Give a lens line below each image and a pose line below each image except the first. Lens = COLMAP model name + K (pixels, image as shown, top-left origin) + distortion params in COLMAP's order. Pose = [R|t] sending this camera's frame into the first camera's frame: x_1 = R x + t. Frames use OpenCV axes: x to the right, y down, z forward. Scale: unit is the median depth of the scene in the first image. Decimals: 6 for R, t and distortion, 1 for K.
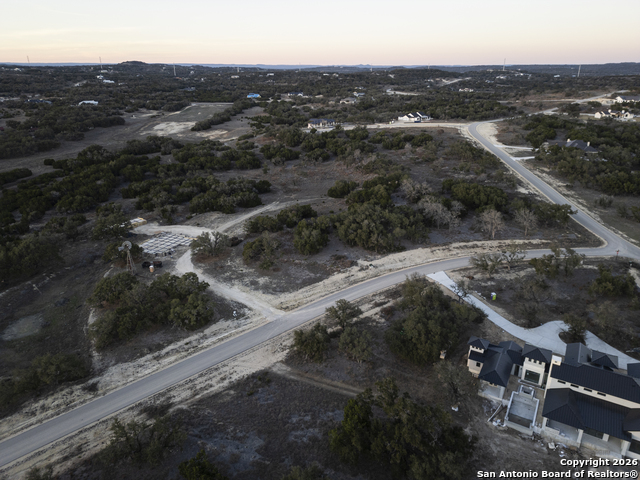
lens RADIAL K [[446.6, 0, 317.5], [0, 446.6, 238.2], [0, 0, 1]] dist [0.076992, -0.068402]
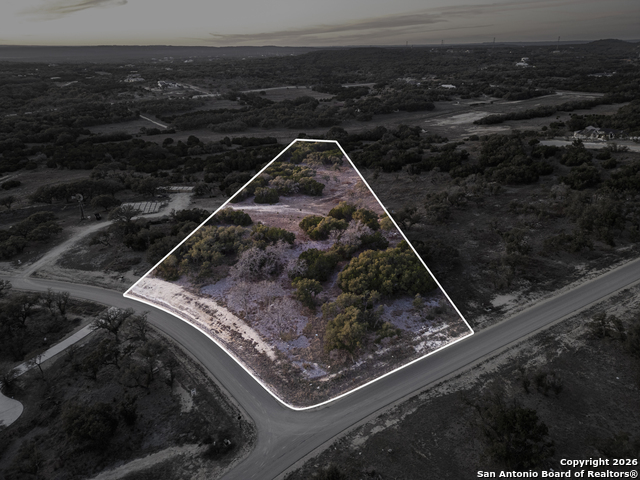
lens RADIAL K [[446.6, 0, 319.2], [0, 446.6, 237.5], [0, 0, 1]] dist [0.076992, -0.068402]
pose [[0.577661, 0.315445, -0.752862, 1.057867], [-0.285089, 0.942198, 0.176031, -0.311132], [0.764874, 0.112946, 0.634201, 0.668033]]
